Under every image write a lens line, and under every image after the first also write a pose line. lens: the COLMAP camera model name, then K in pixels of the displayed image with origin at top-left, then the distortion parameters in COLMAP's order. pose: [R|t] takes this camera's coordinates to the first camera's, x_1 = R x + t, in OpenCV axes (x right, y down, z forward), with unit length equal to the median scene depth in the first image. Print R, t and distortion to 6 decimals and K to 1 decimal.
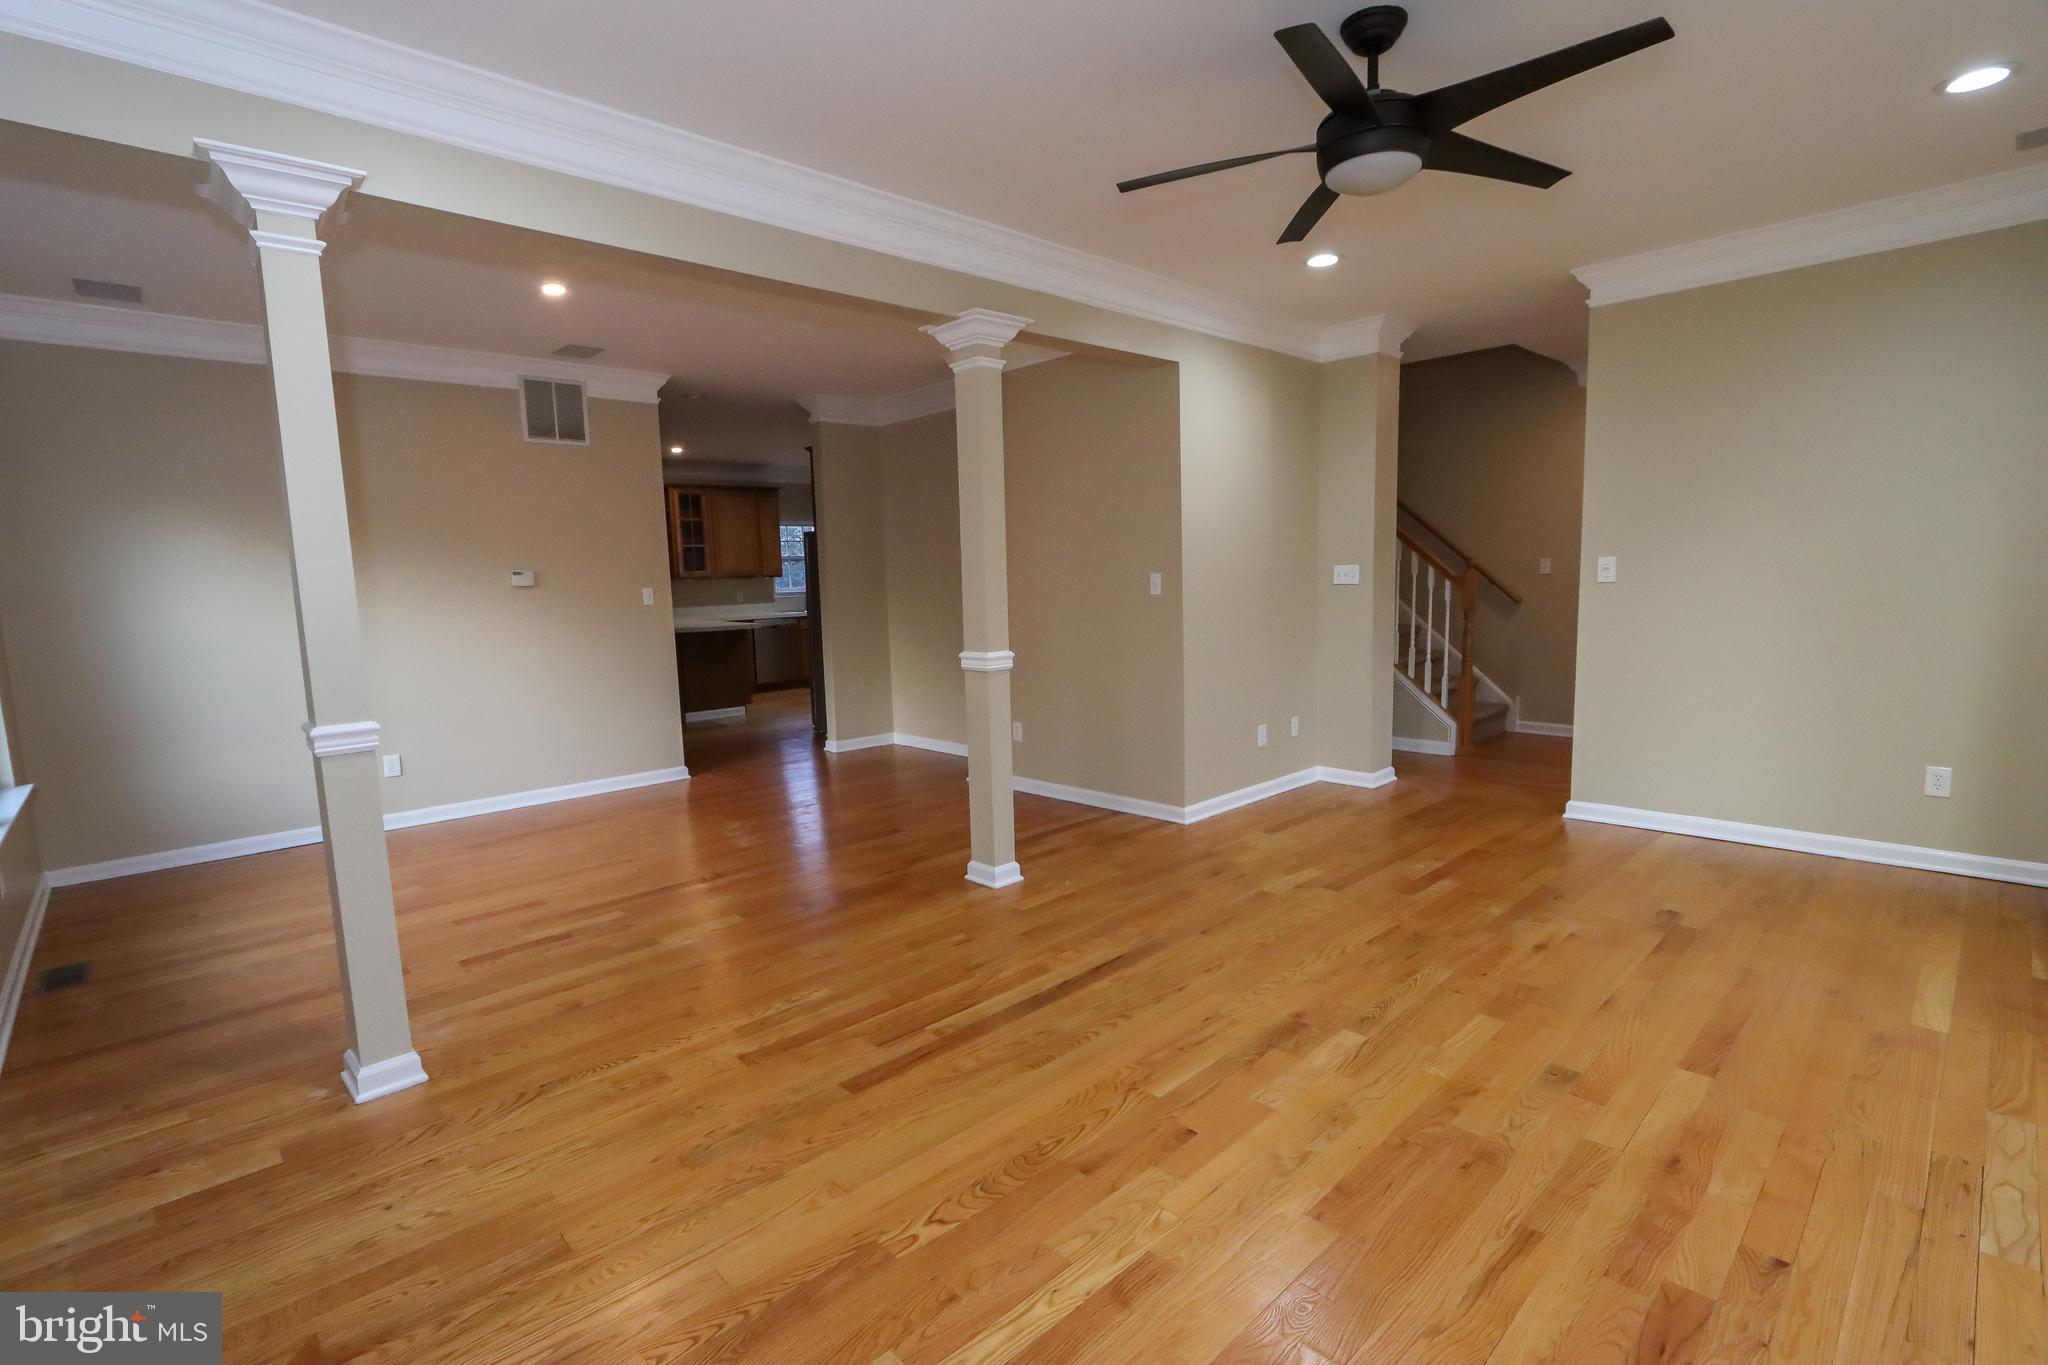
lens RADIAL K [[945.9, 0, 1012.8], [0, 945.9, 690.2], [0, 0, 1]] dist [-0.015167, 0.000872]
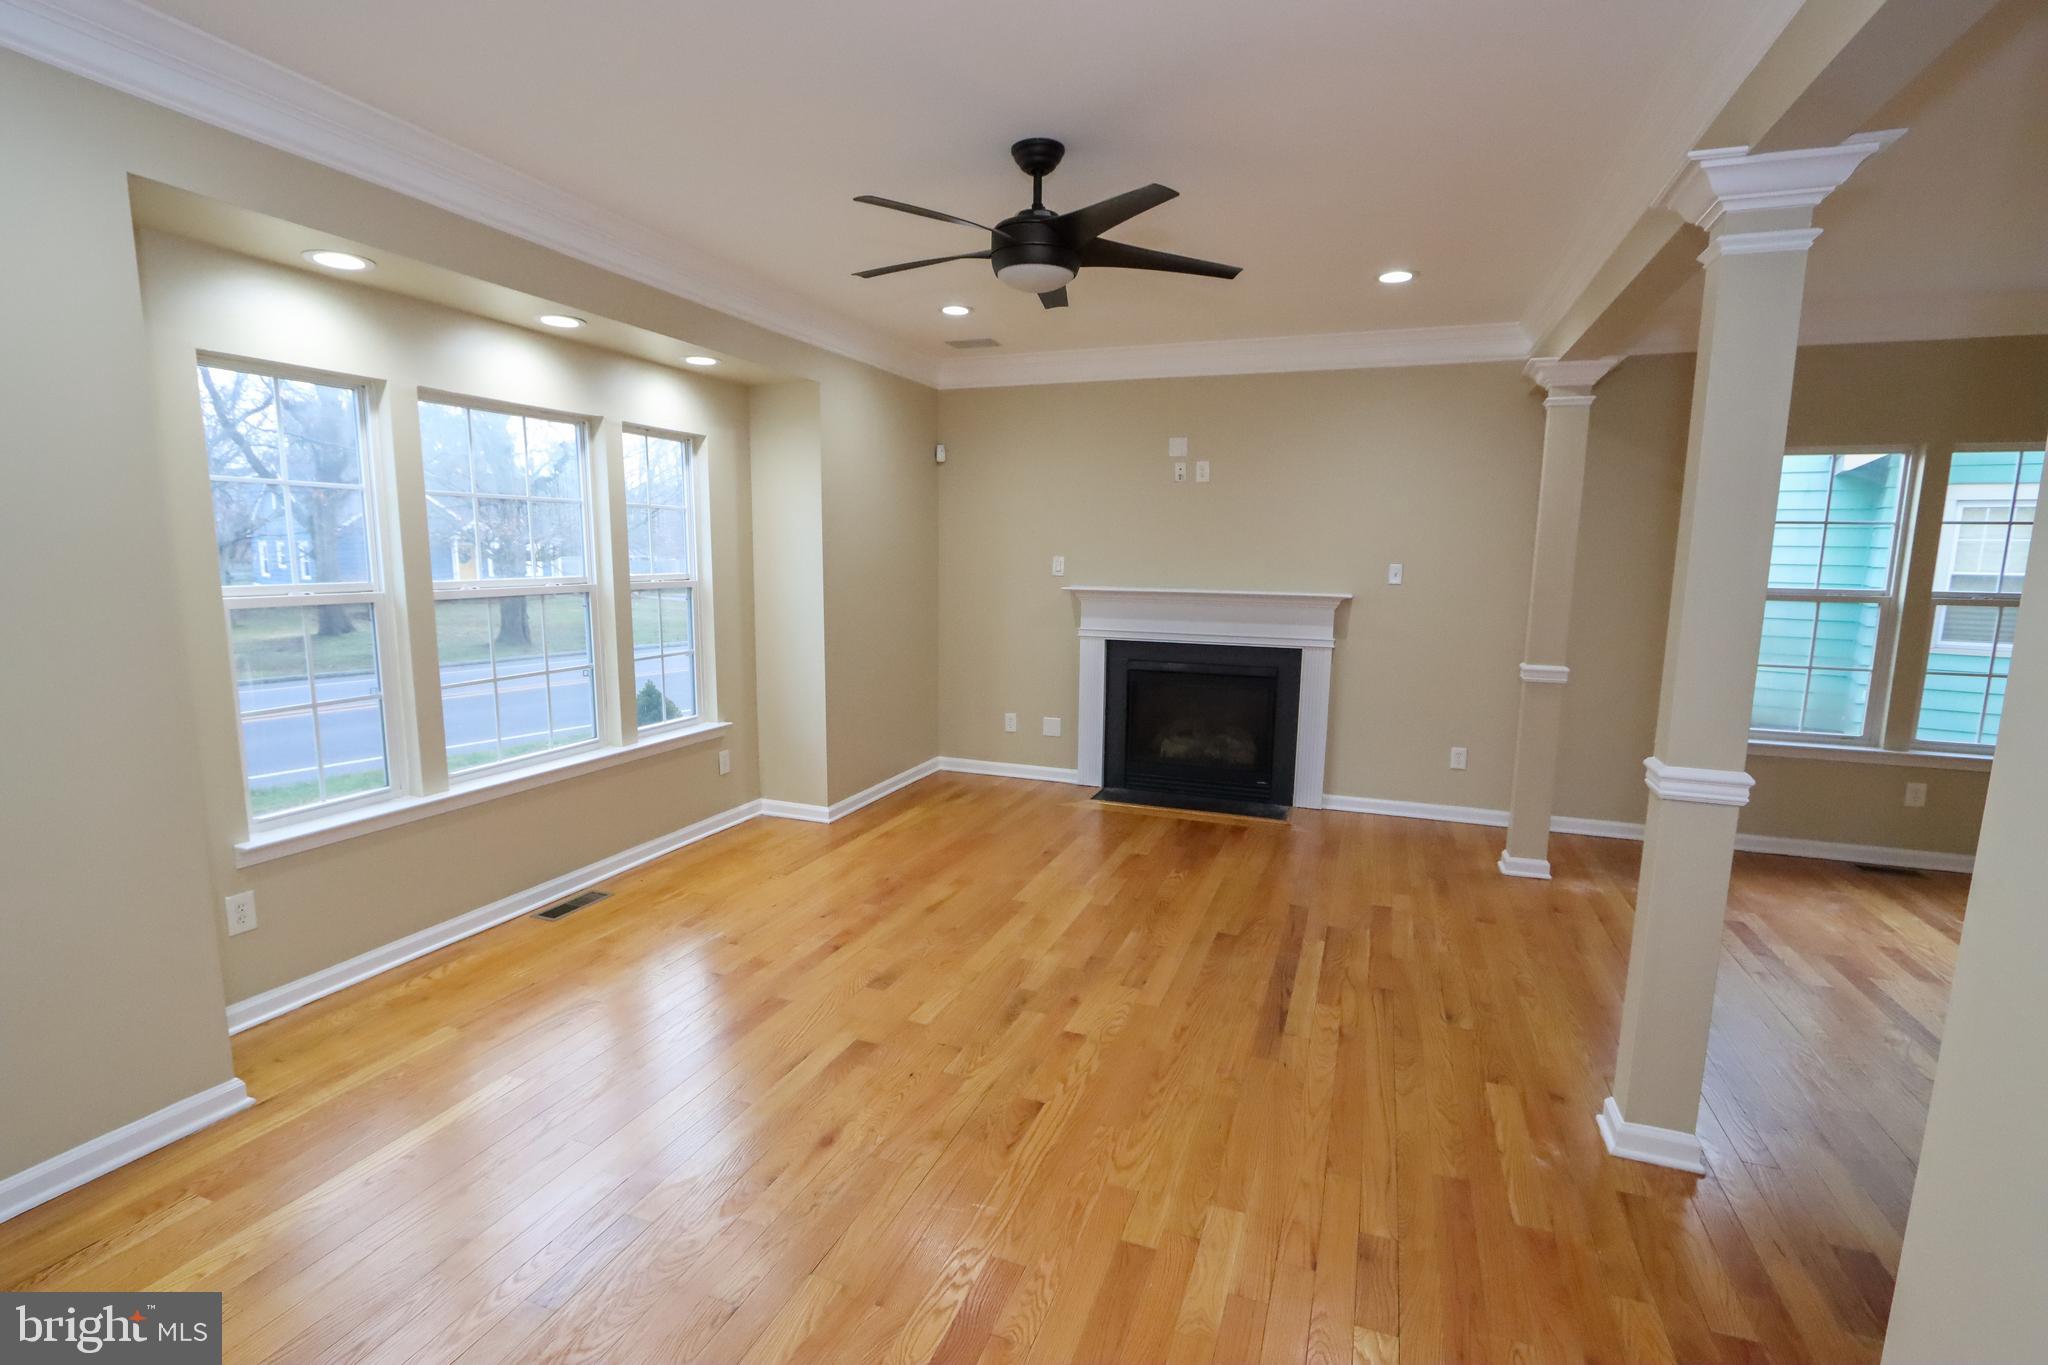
lens RADIAL K [[945.9, 0, 1012.8], [0, 945.9, 690.2], [0, 0, 1]] dist [-0.015167, 0.000872]
pose [[-0.902594, 0.081439, -0.422719, 0.590880], [-0.037486, 0.963345, 0.265634, -0.223750], [0.428857, 0.255606, -0.866457, 1.331527]]
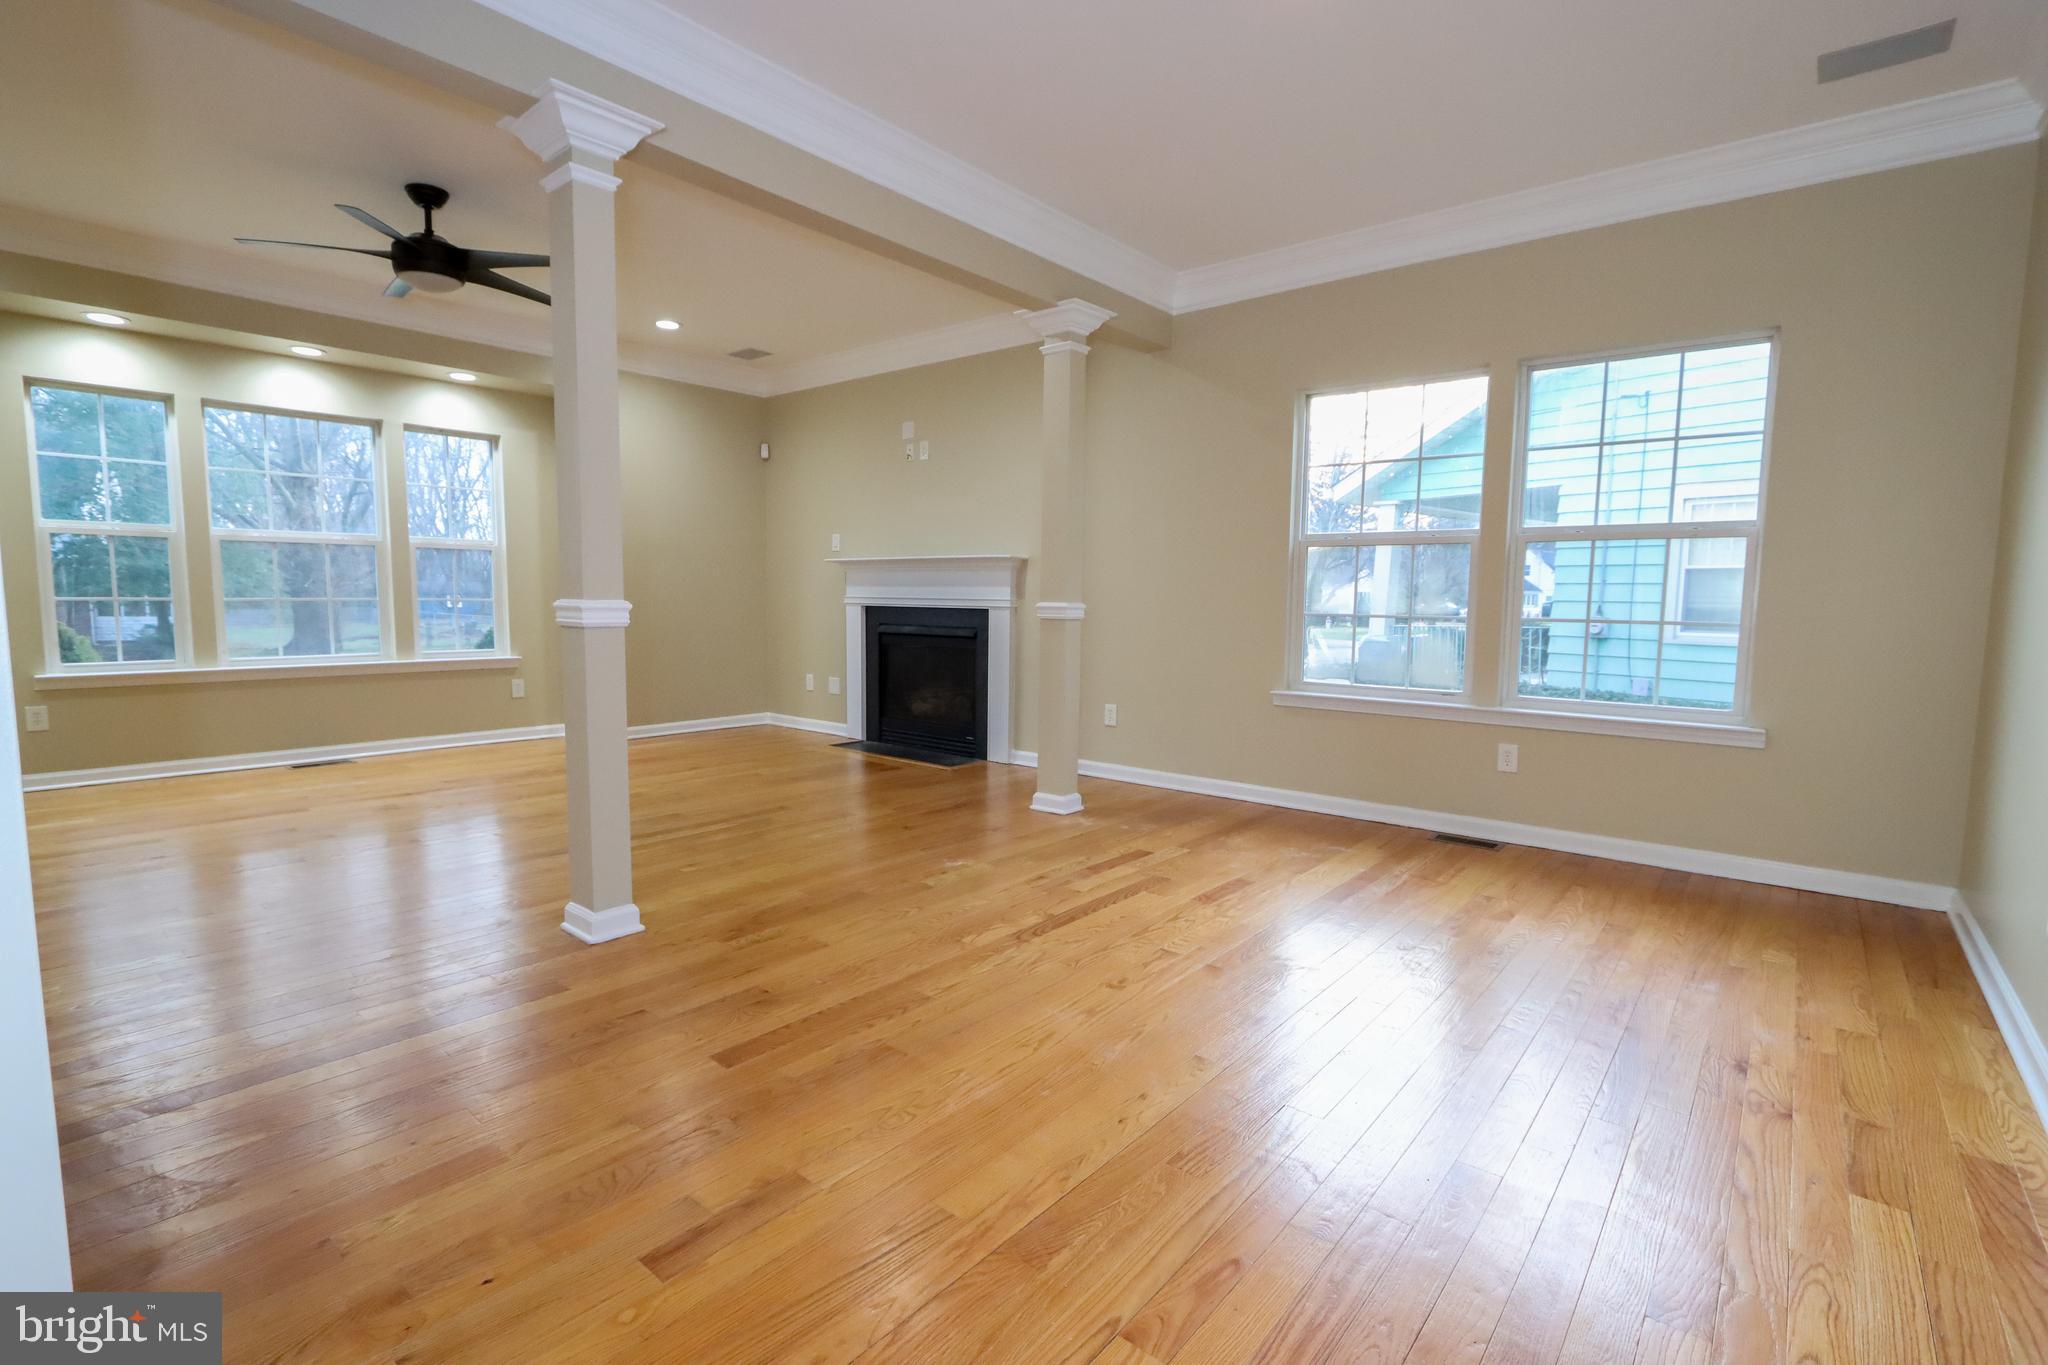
lens RADIAL K [[942.1, 0, 1010.6], [0, 942.1, 686.2], [0, 0, 1]] dist [-0.021863, 0.004778]
pose [[-0.993321, 0.027227, -0.112126, -0.259431], [0.002113, 0.975891, 0.218250, -0.131704], [0.115365, 0.216556, -0.969430, 1.755644]]
